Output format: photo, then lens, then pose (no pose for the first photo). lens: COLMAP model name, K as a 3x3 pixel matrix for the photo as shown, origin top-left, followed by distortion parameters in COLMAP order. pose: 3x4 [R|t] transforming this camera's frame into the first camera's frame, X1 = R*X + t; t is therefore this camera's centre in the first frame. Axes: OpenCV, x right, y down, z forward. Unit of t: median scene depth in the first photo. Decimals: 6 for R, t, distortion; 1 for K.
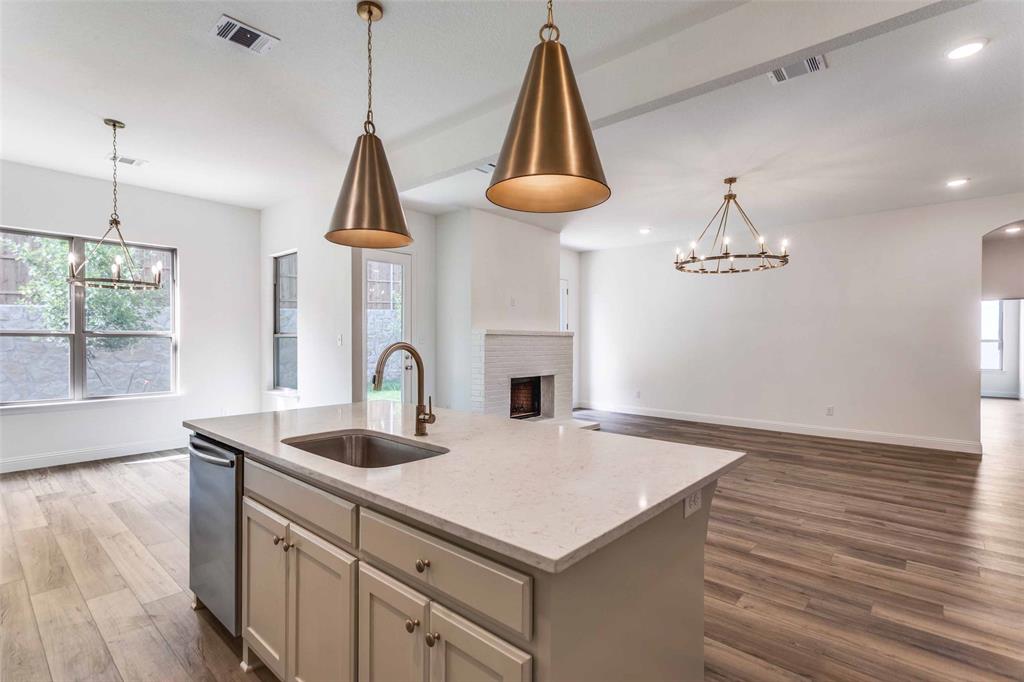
lens RADIAL K [[480.8, 0, 512.0], [0, 480.8, 341.0], [0, 0, 1]] dist [-0.001578, -0.000229]
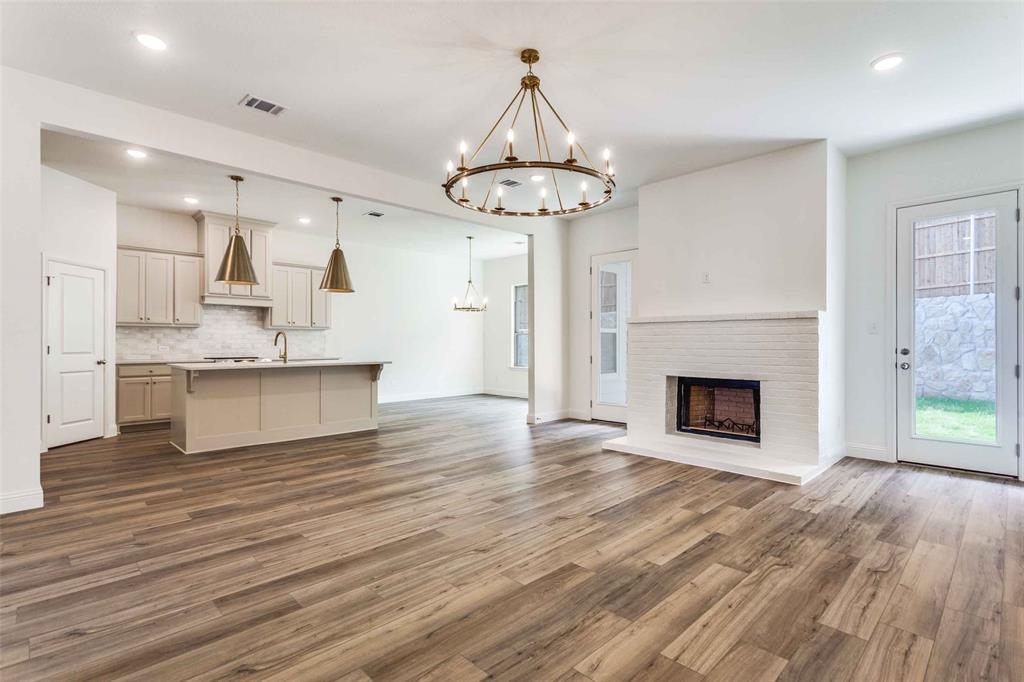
lens RADIAL K [[492.8, 0, 512.0], [0, 492.8, 341.0], [0, 0, 1]] dist [0.023118, 0.000289]
pose [[-0.065620, -0.005615, -0.997829, 1.477567], [-0.001004, 0.999984, -0.005561, 0.040810], [0.997844, 0.000637, -0.065625, 1.391608]]
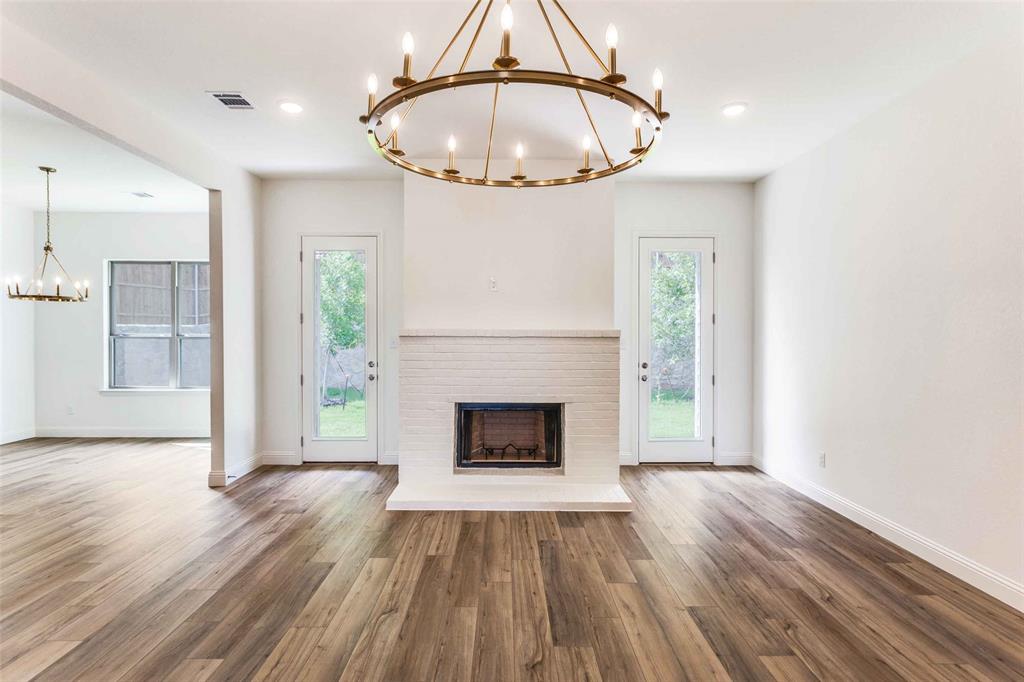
lens RADIAL K [[532.5, 0, 512.0], [0, 532.5, 341.0], [0, 0, 1]] dist [-0.000442, 0.000721]
pose [[0.668247, 0.008657, -0.743889, 1.025568], [-0.001682, 0.999947, 0.010126, -0.025474], [0.743938, -0.005516, 0.668226, 1.001913]]
